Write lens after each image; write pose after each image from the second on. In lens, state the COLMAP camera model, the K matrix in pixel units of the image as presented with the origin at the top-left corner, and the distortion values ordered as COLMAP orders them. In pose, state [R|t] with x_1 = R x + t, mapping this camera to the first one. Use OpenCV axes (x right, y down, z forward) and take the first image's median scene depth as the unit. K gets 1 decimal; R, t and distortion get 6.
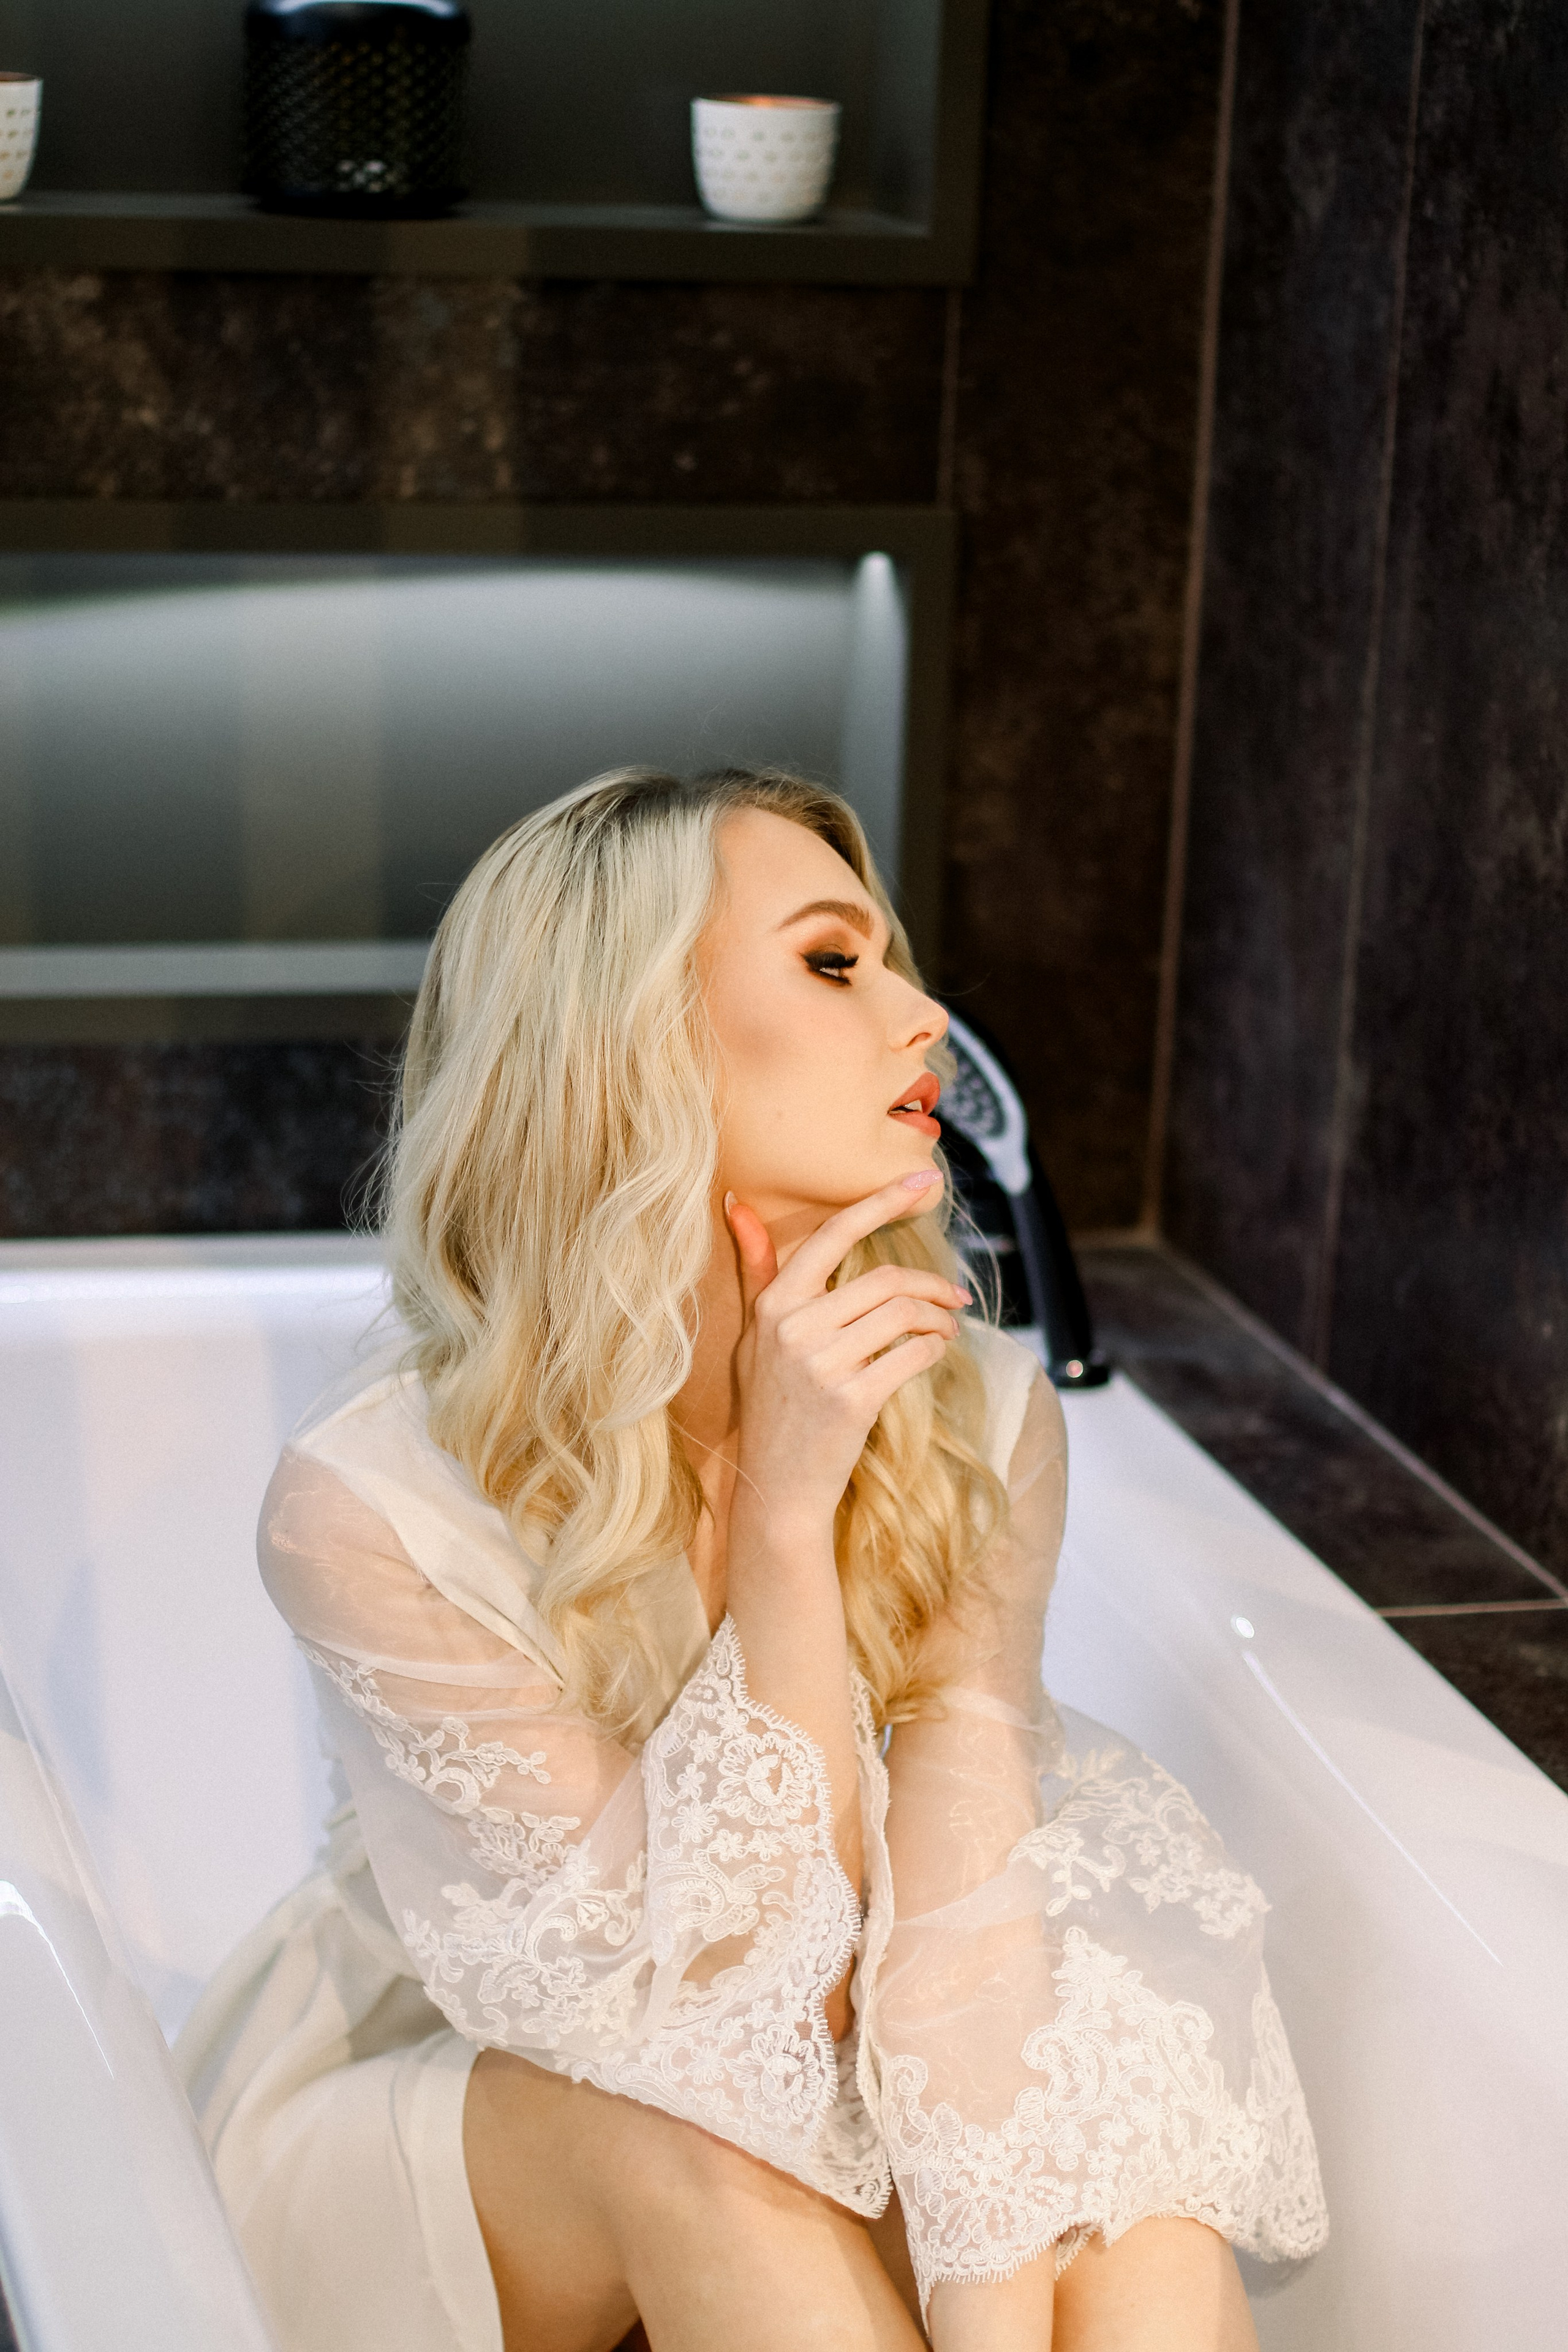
lens RADIAL K [[5661.5, 0, 770.3], [0, 5661.5, 1168.3], [0, 0, 1]] dist [-0.015281, 0.000000]
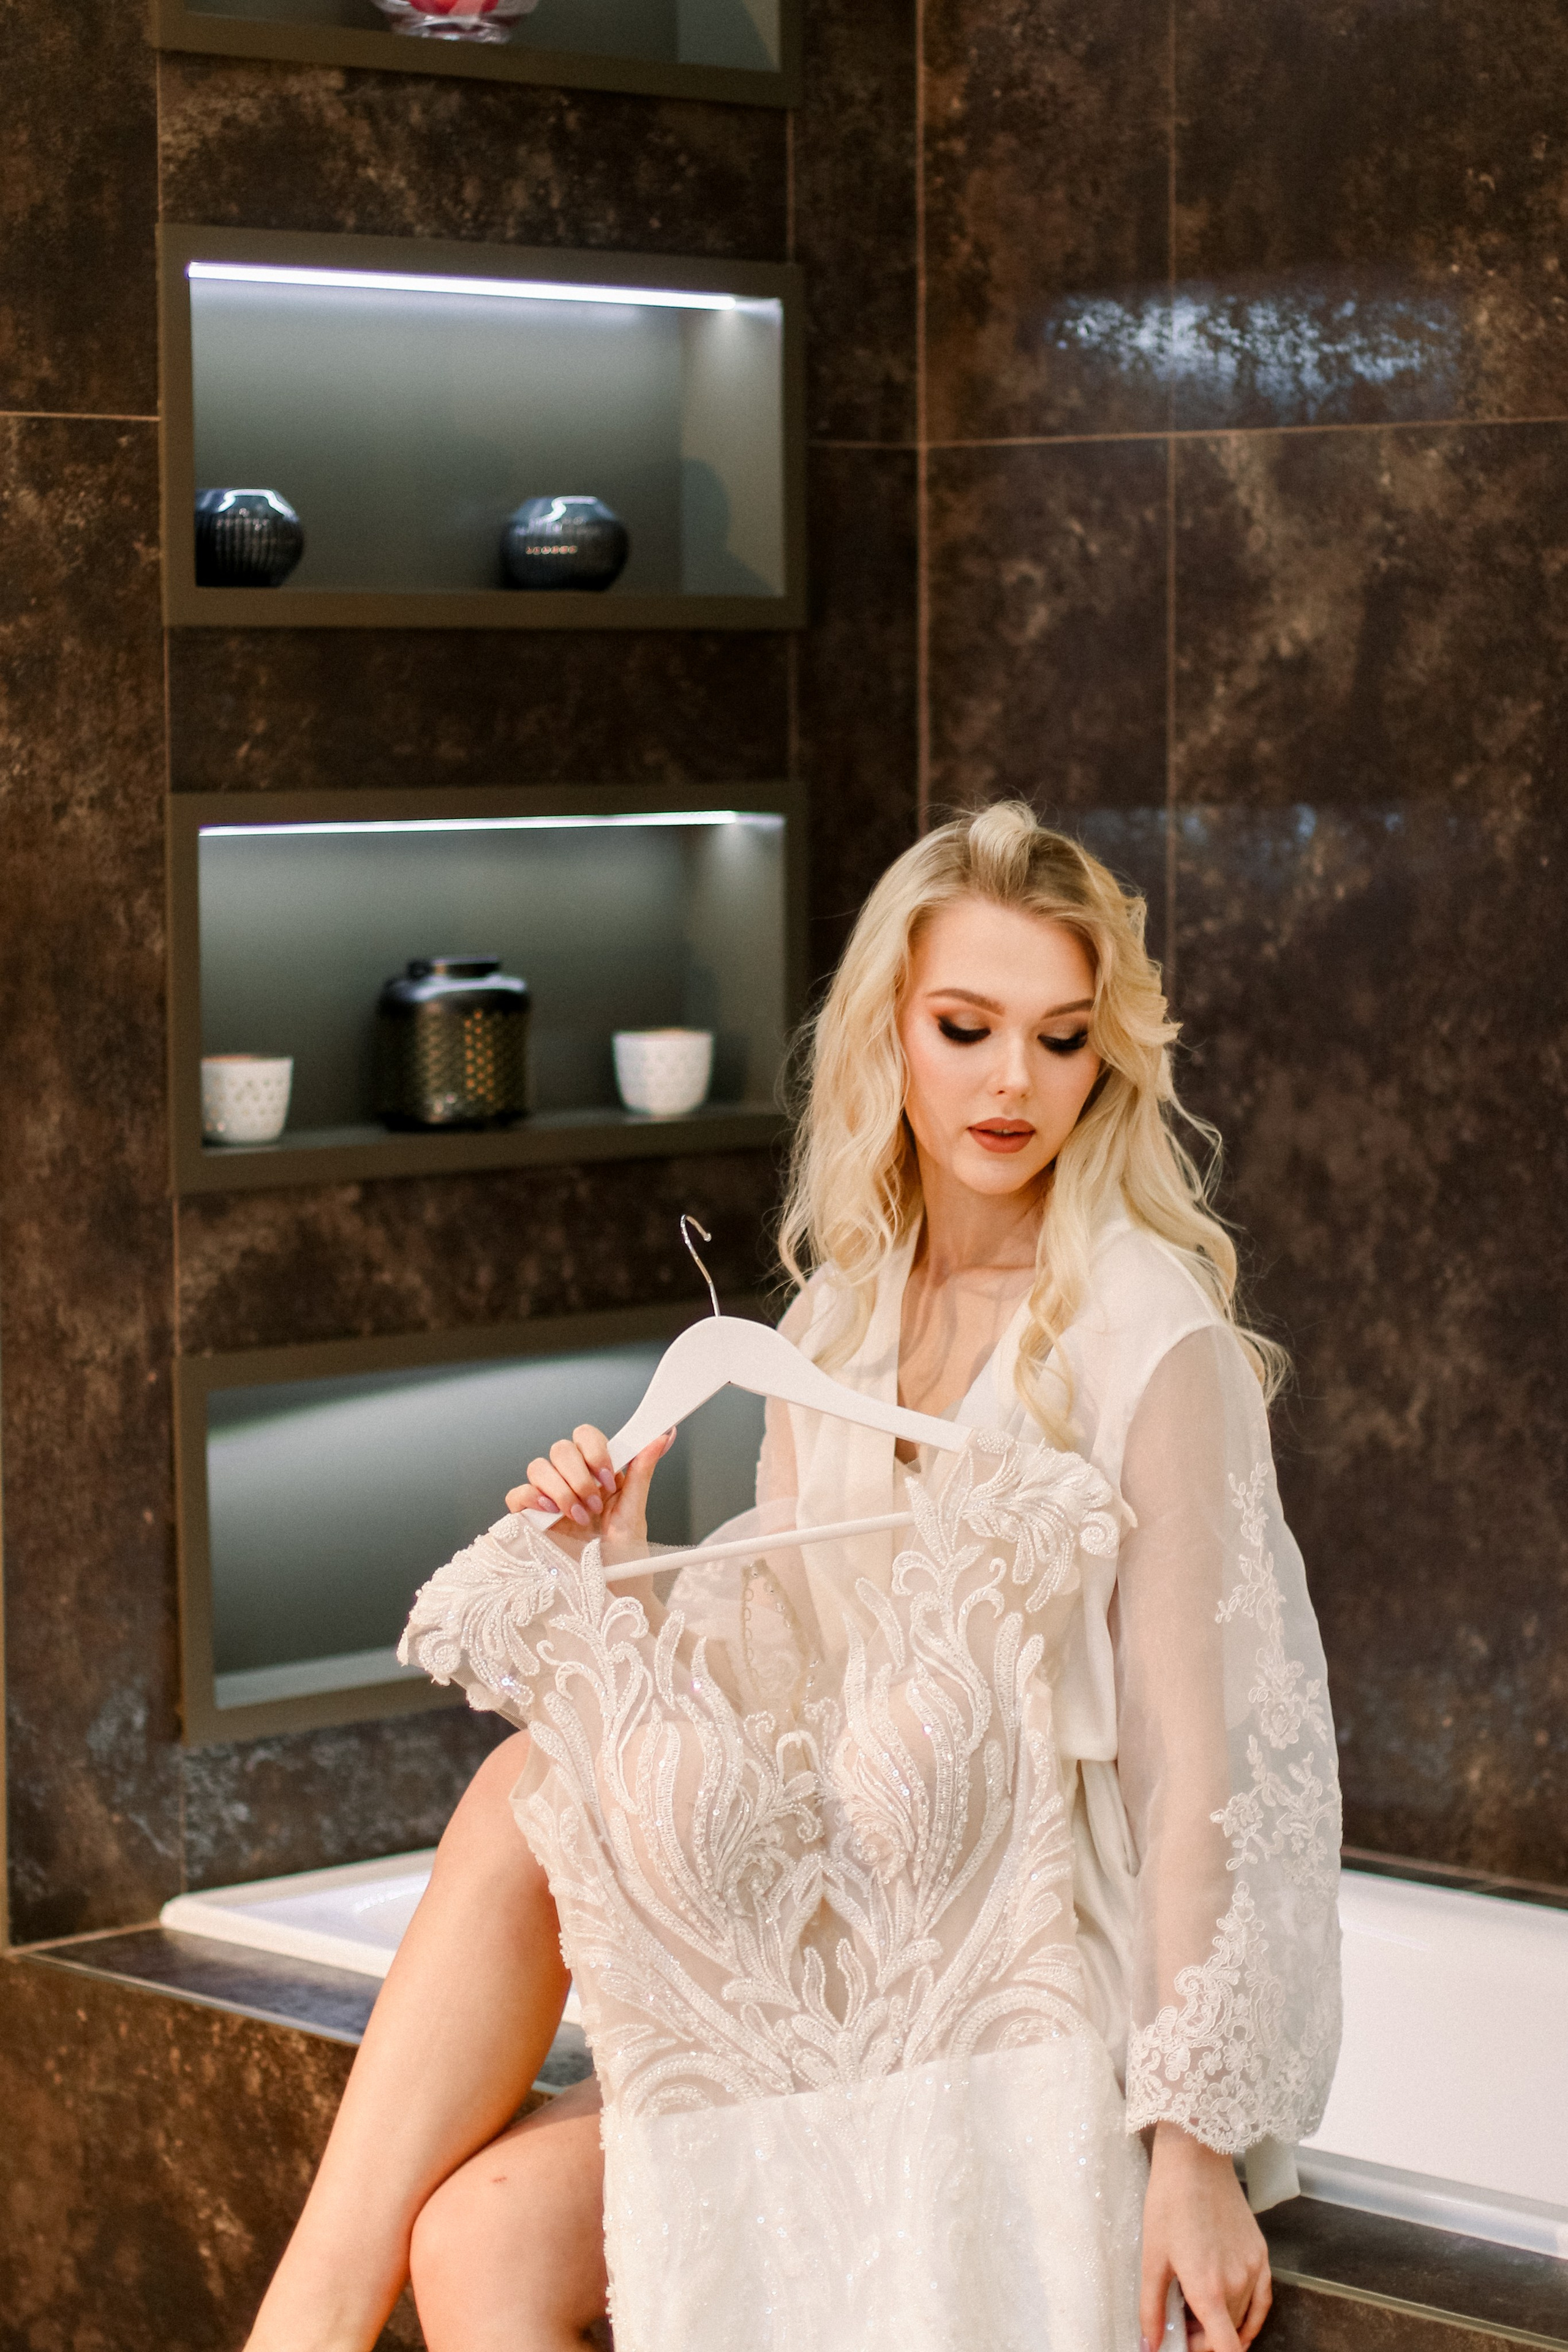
lens RADIAL K [[5661.5, 0, 772.6], [0, 5661.5, 1149.8], [0, 0, 1]] dist [-0.015281, 0.000000]
pose [[0.868047, -0.092166, 0.487852, -0.727910], [0.171957, 0.977611, -0.121276, 0.028731], [-0.465752, 0.189163, 0.864461, -0.311181]]
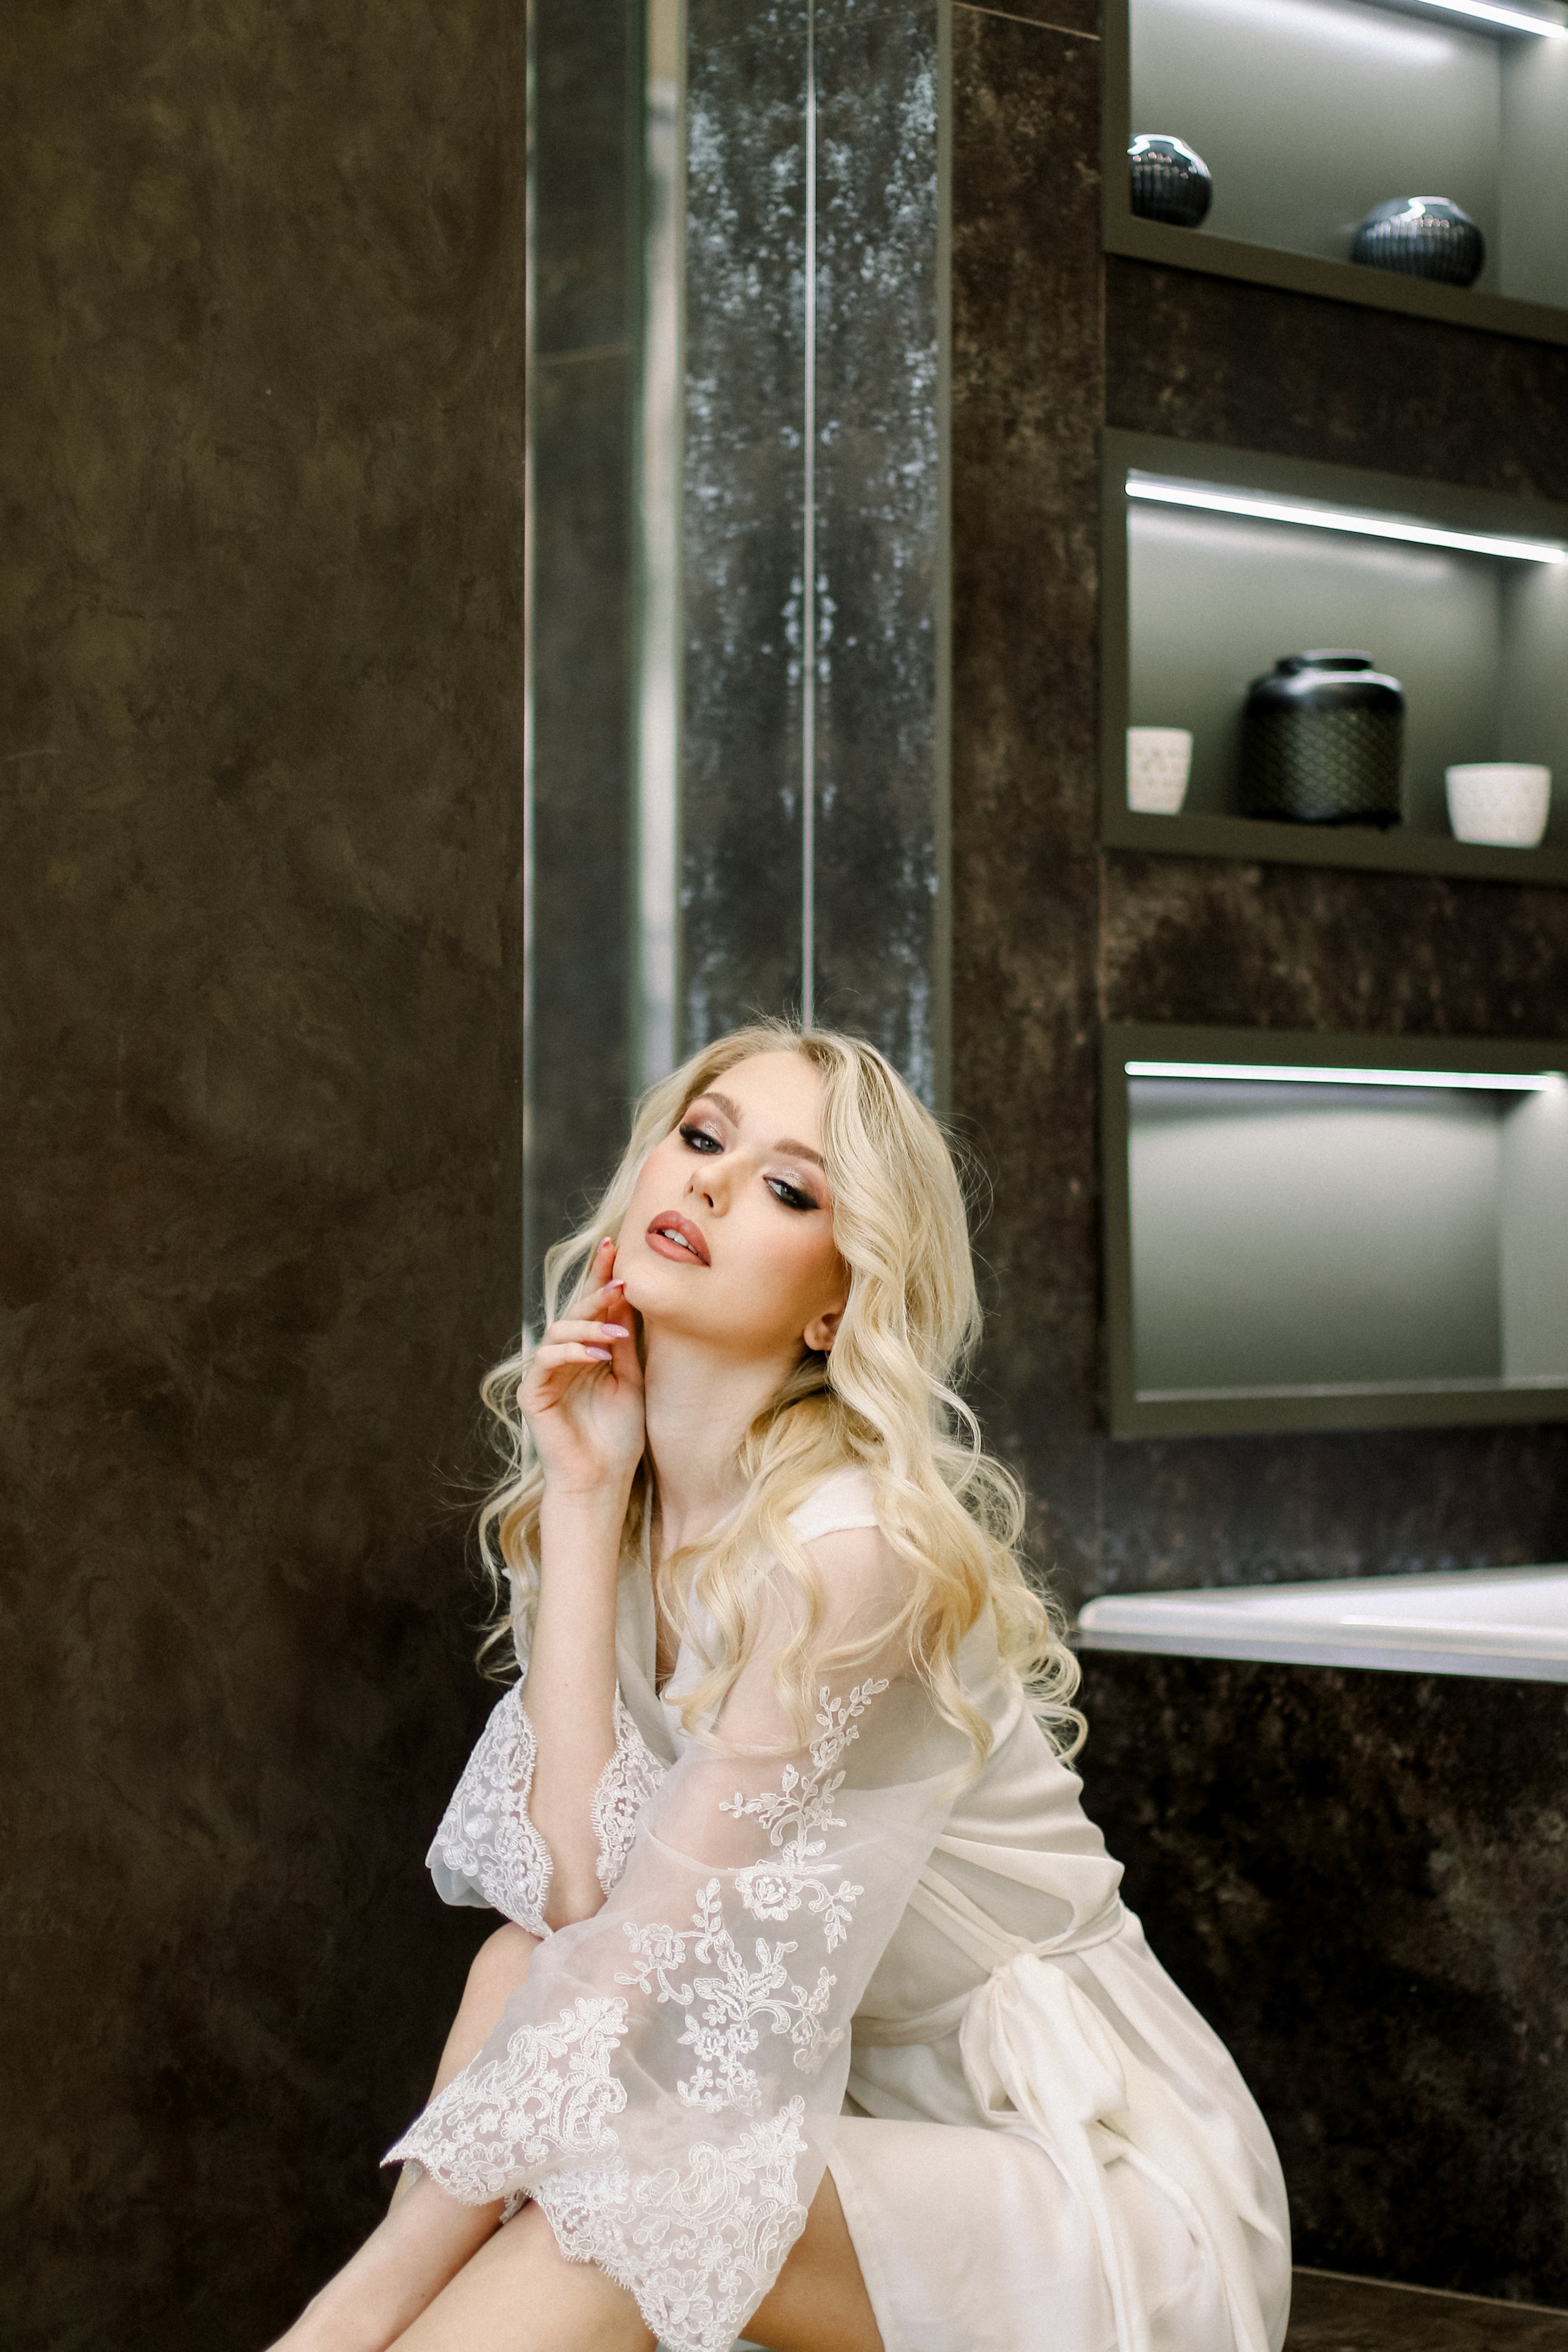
lens RADIAL K [[5661.5, 0, 788.6], [0, 5661.5, 1181.2], [0, 0, 1]] dist [-0.015281, 0.000000]
pose [[0.842911, -0.040530, 0.536525, -0.950972], [0.172130, 0.965068, -0.197524, 0.168779], [-0.509777, 0.258847, 0.820442, -0.060308]]
